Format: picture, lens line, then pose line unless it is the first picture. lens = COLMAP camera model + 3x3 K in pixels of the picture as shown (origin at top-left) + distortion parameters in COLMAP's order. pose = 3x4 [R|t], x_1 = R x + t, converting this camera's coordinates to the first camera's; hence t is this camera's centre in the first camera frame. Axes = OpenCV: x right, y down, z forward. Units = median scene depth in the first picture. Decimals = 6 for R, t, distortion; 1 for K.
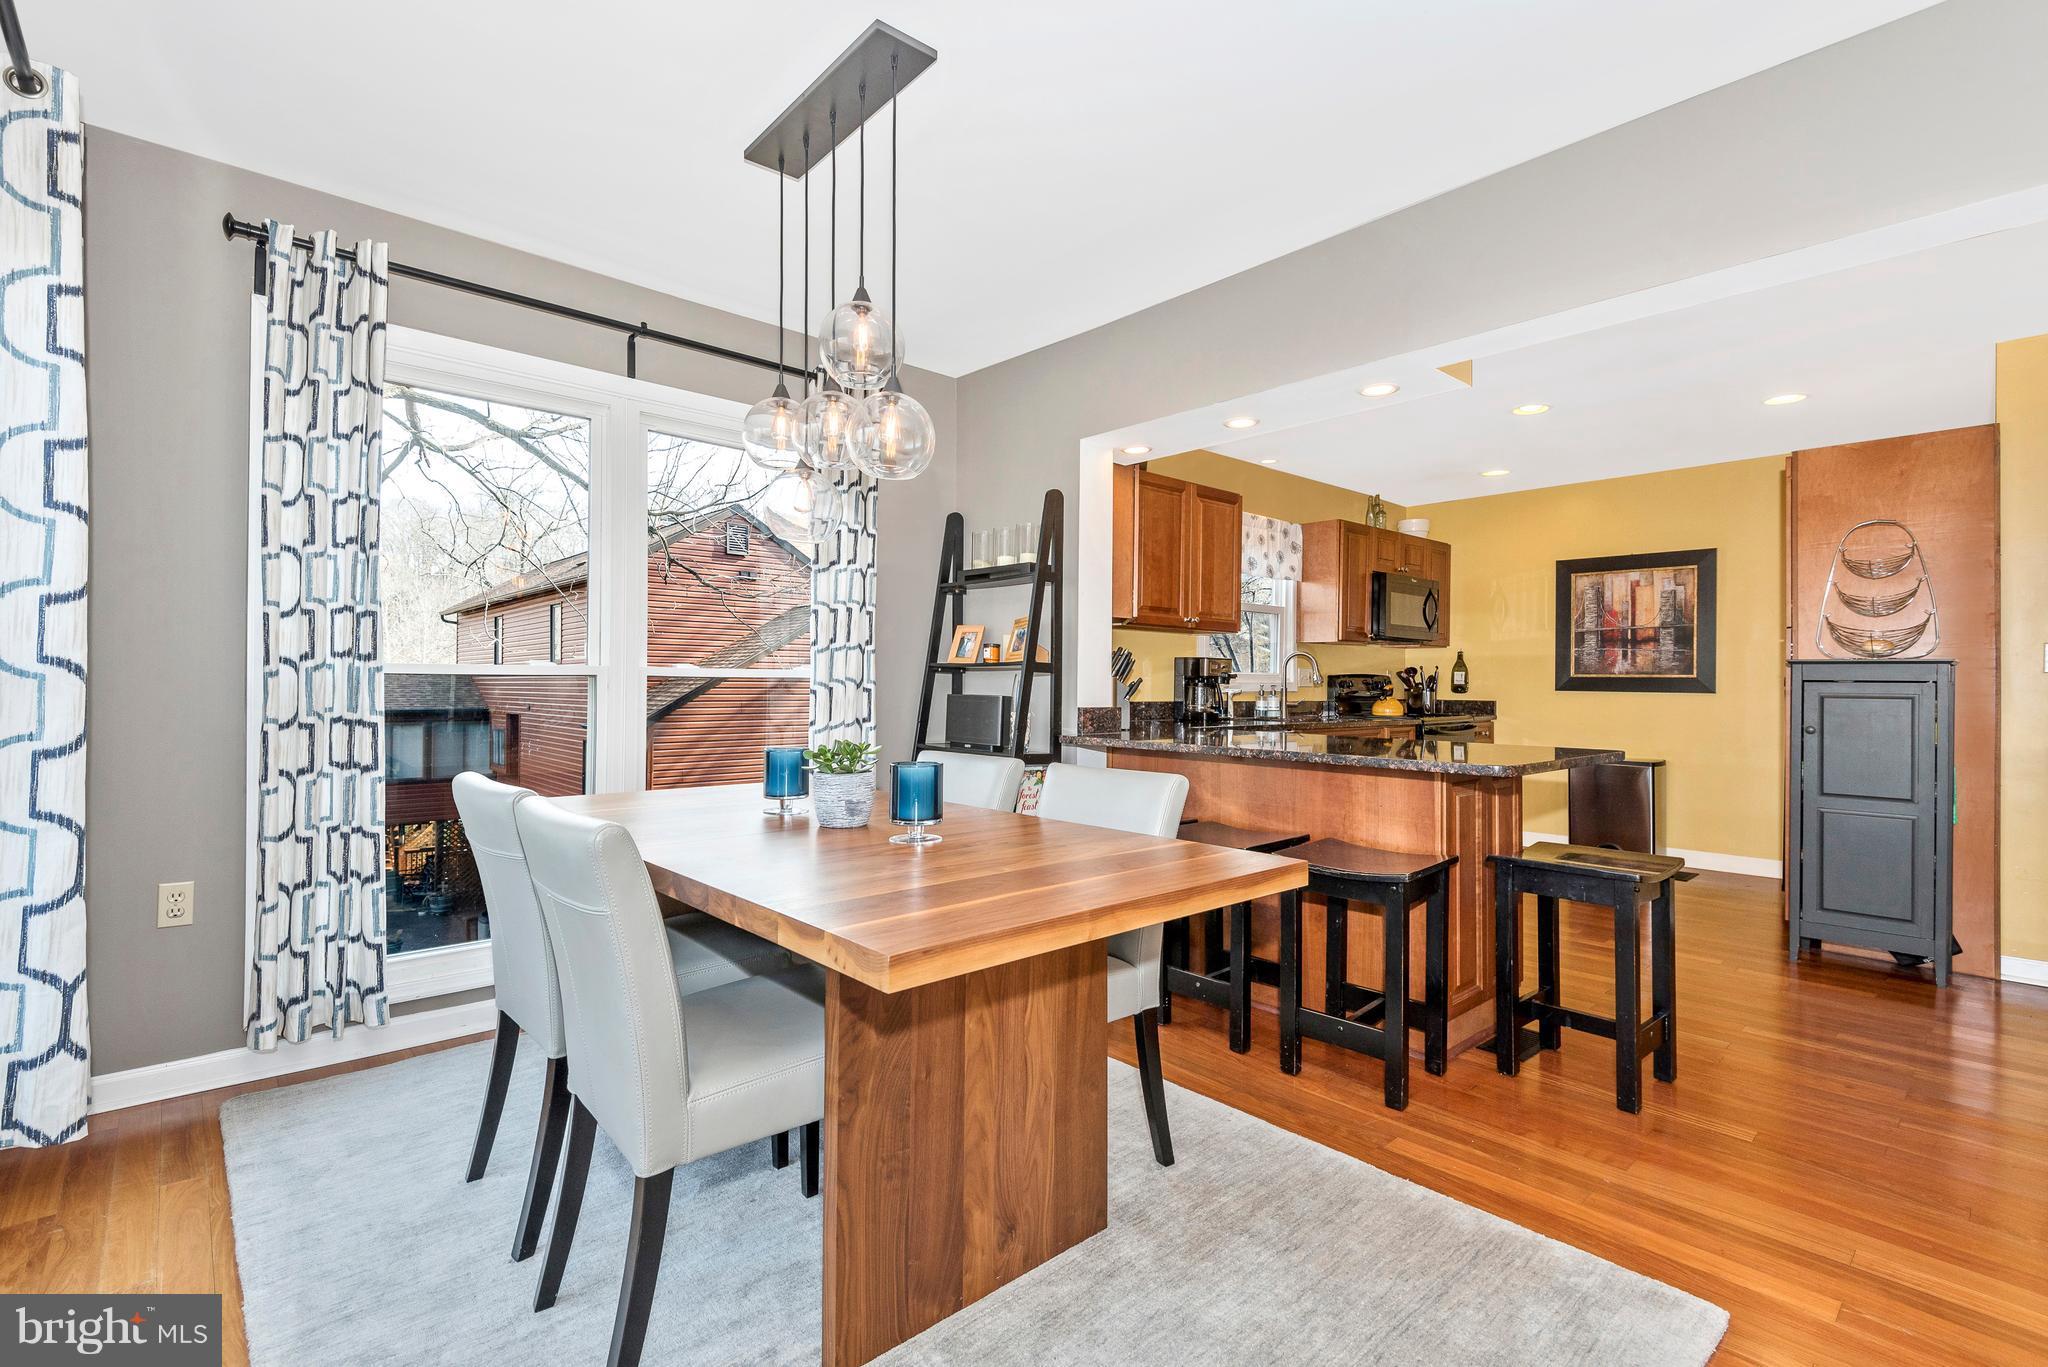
lens RADIAL K [[931.2, 0, 1013.4], [0, 931.2, 683.8], [0, 0, 1]] dist [0.019009, -0.007575]
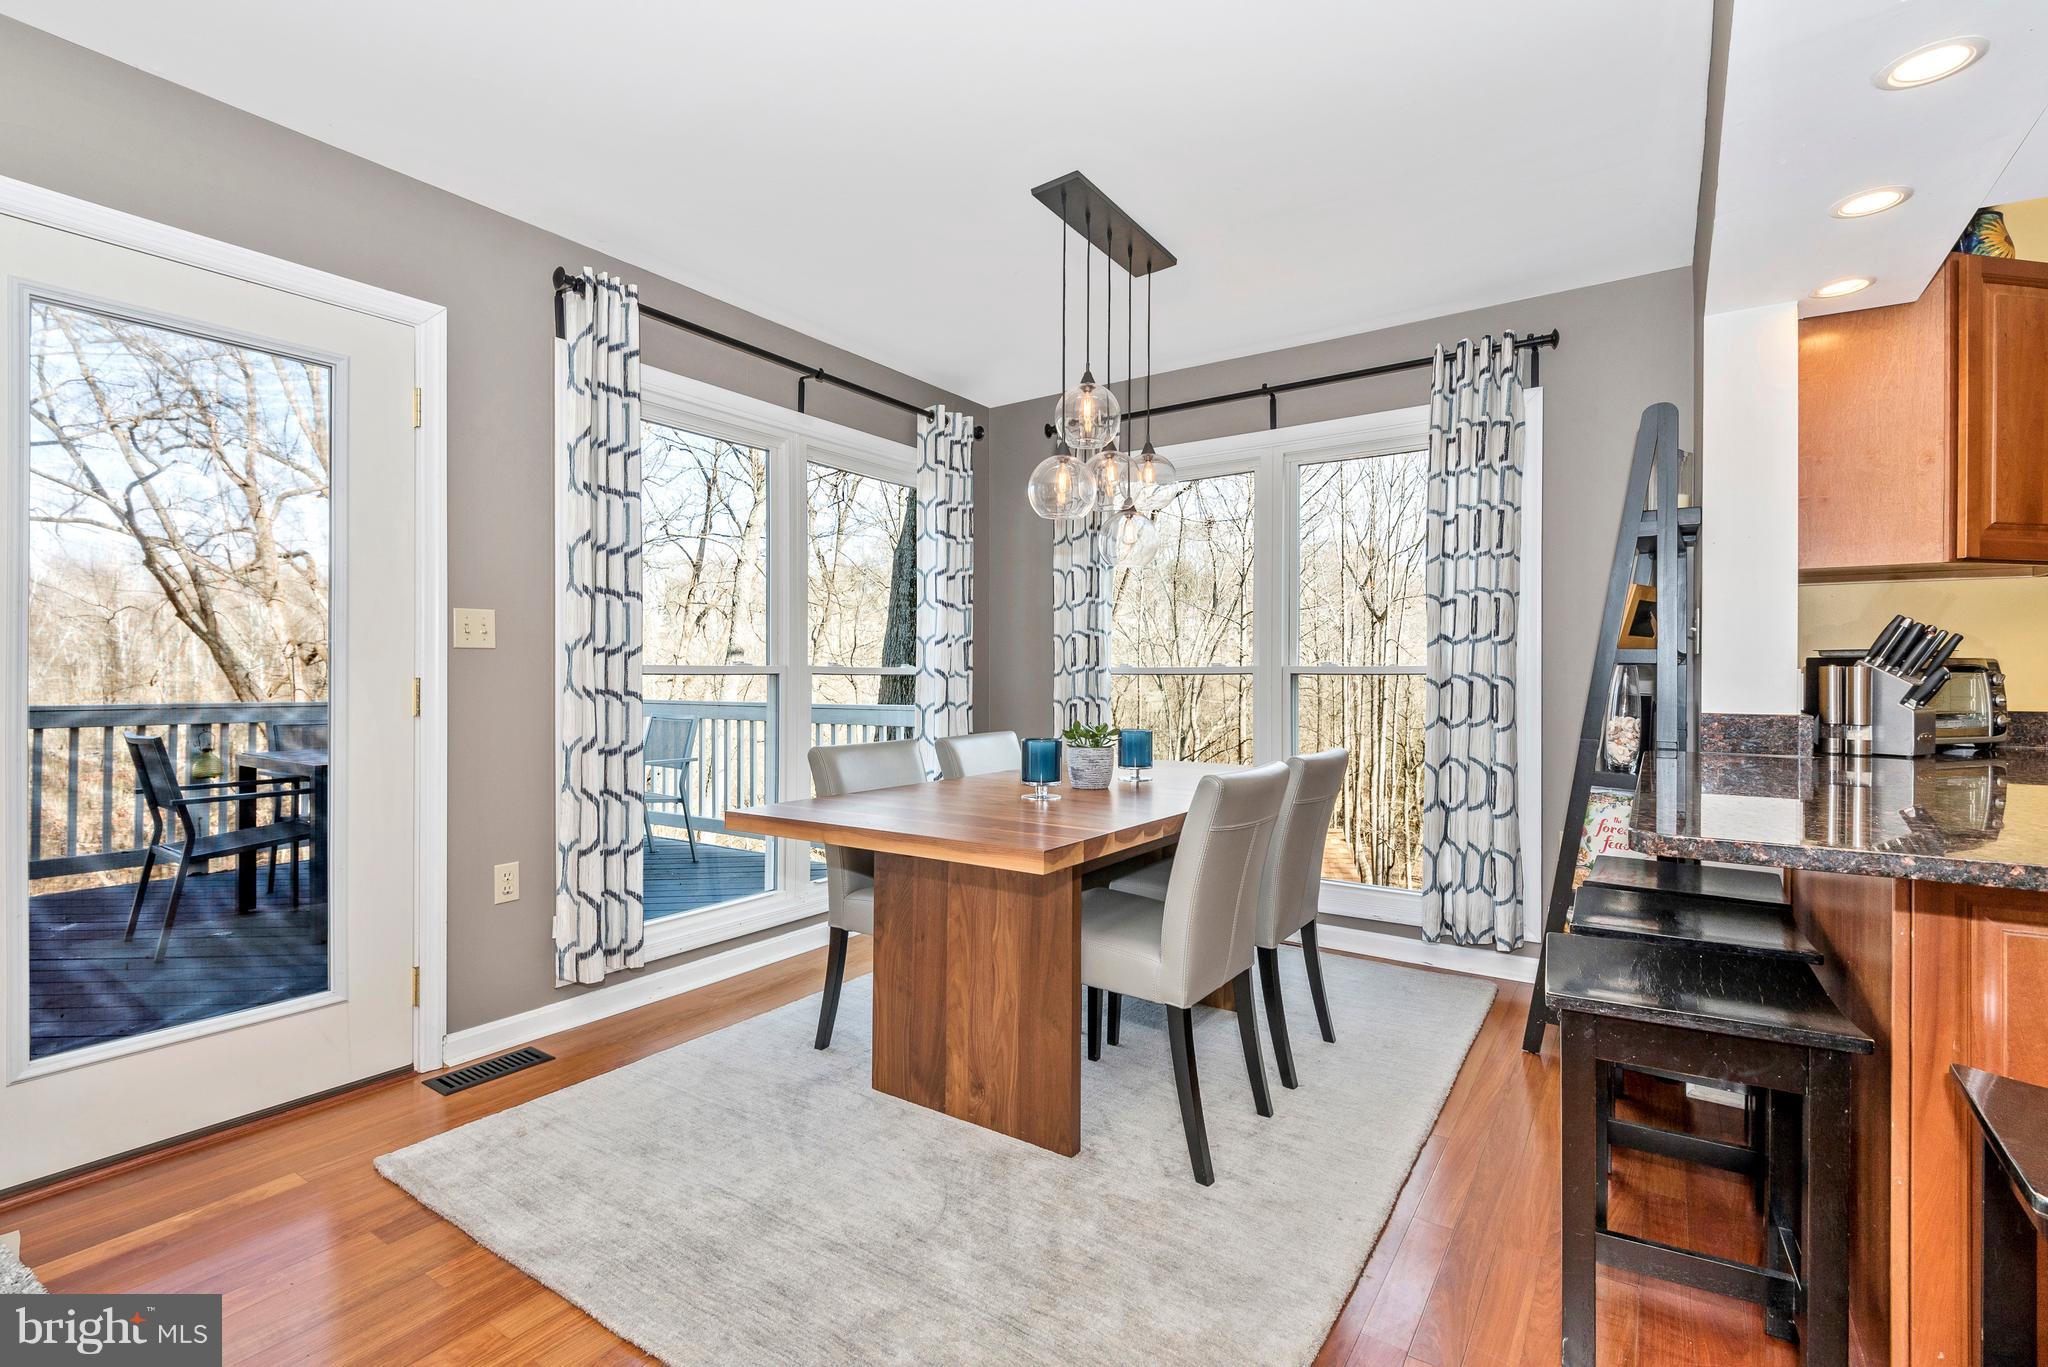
lens RADIAL K [[931.2, 0, 1020.6], [0, 931.2, 681.9], [0, 0, 1]] dist [0.019009, -0.007575]
pose [[0.238673, -0.002422, -0.971097, 0.551713], [-0.000062, 0.999997, -0.002510, 0.004310], [0.971100, 0.000659, 0.238672, 0.313097]]
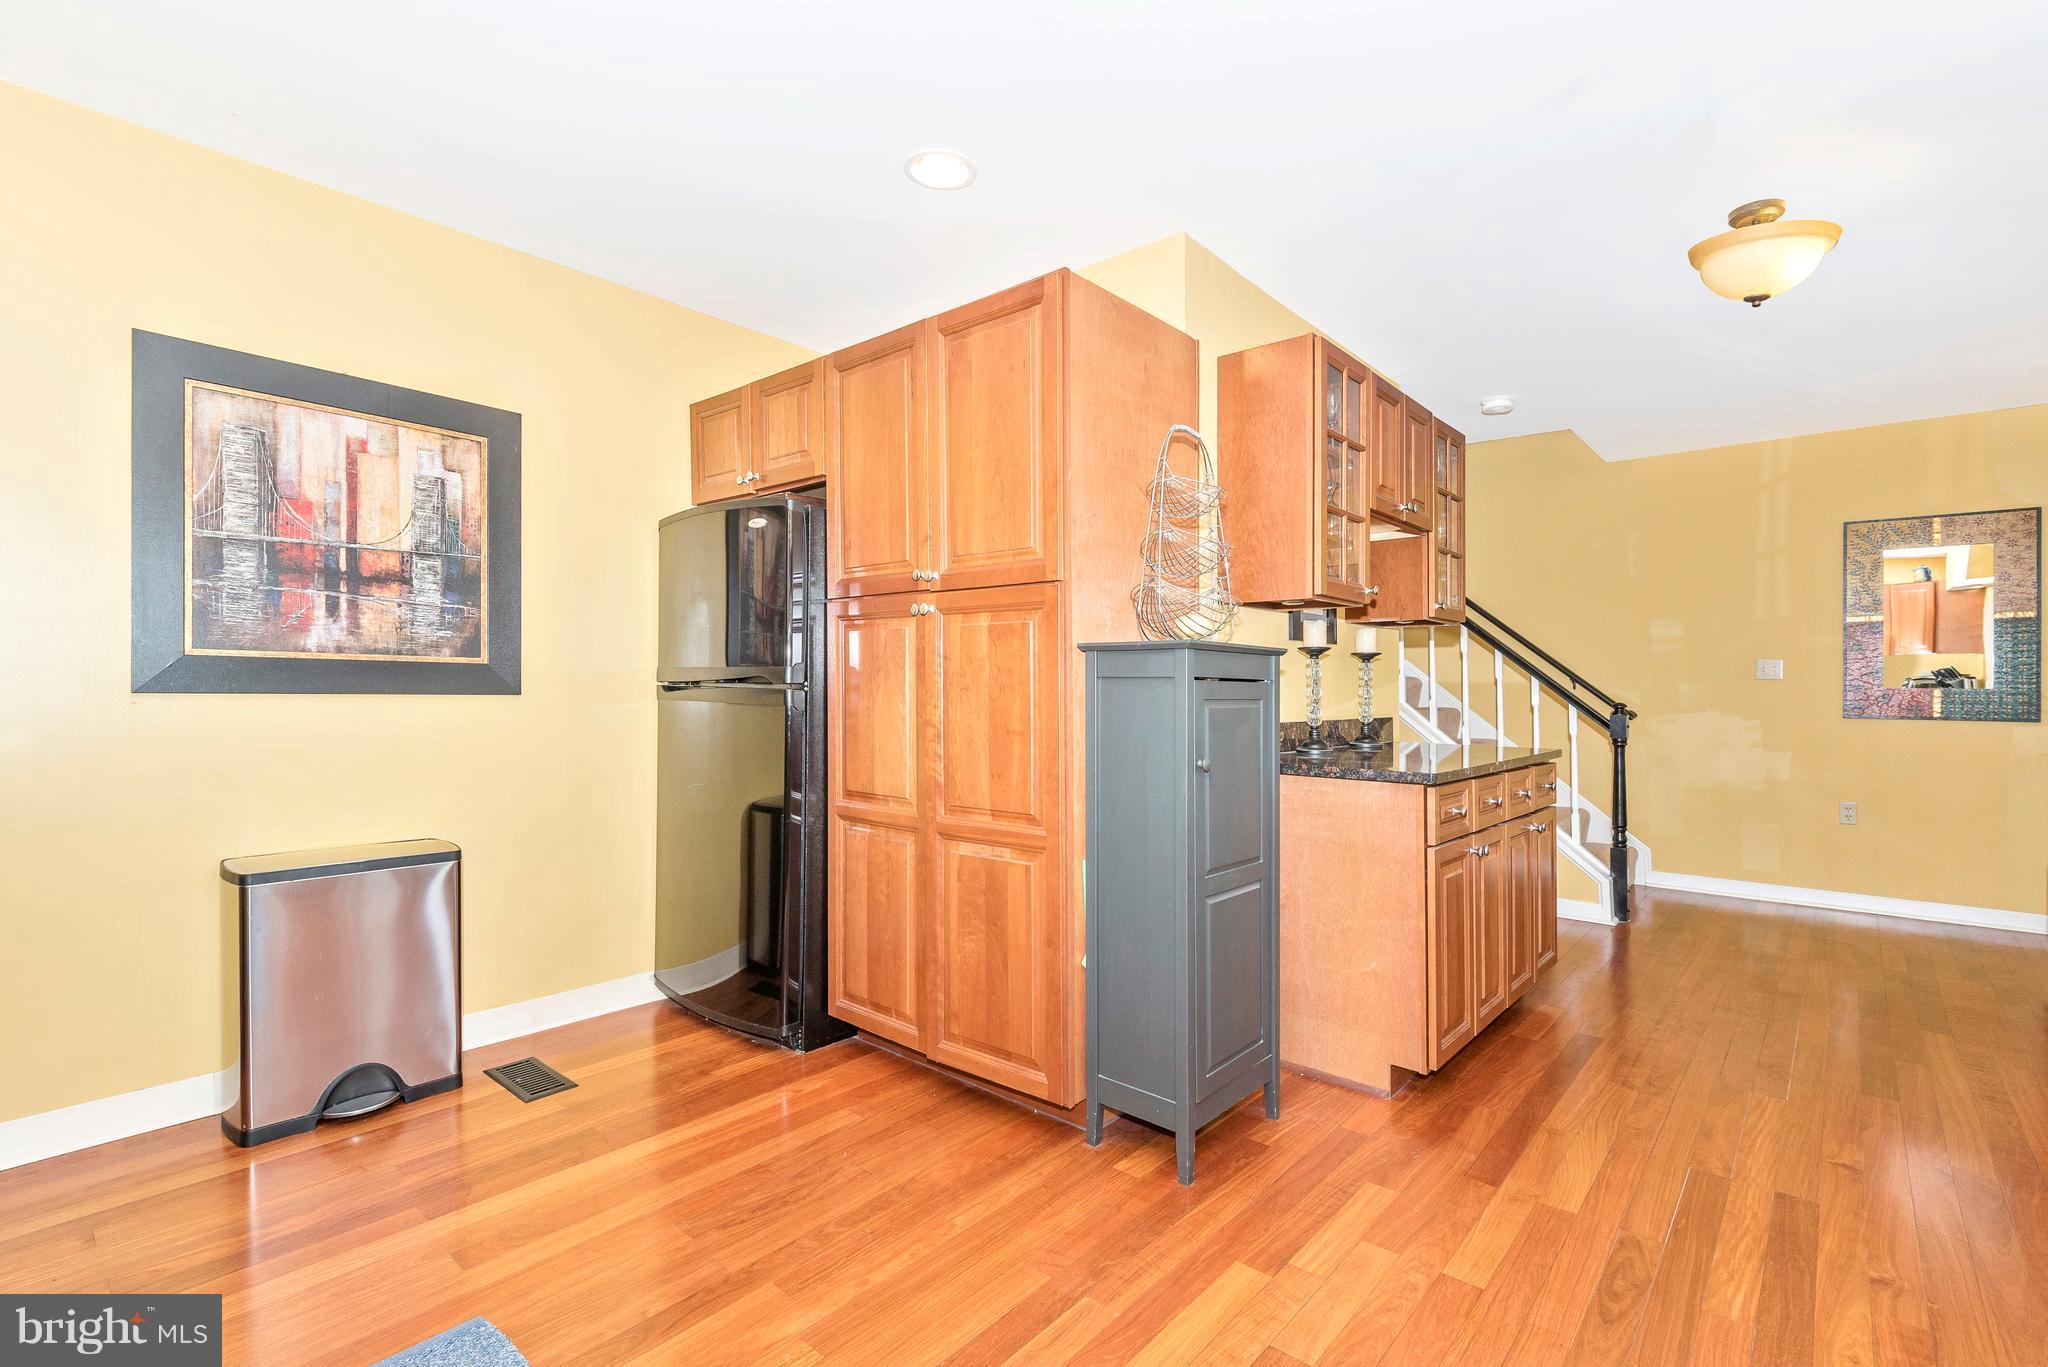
lens RADIAL K [[931.2, 0, 1020.3], [0, 931.2, 680.9], [0, 0, 1]] dist [0.019009, -0.007575]
pose [[-0.119979, 0.001166, 0.992776, 0.282234], [-0.007476, 0.999970, -0.002078, 0.001891], [-0.992748, -0.007672, -0.119966, 1.092861]]
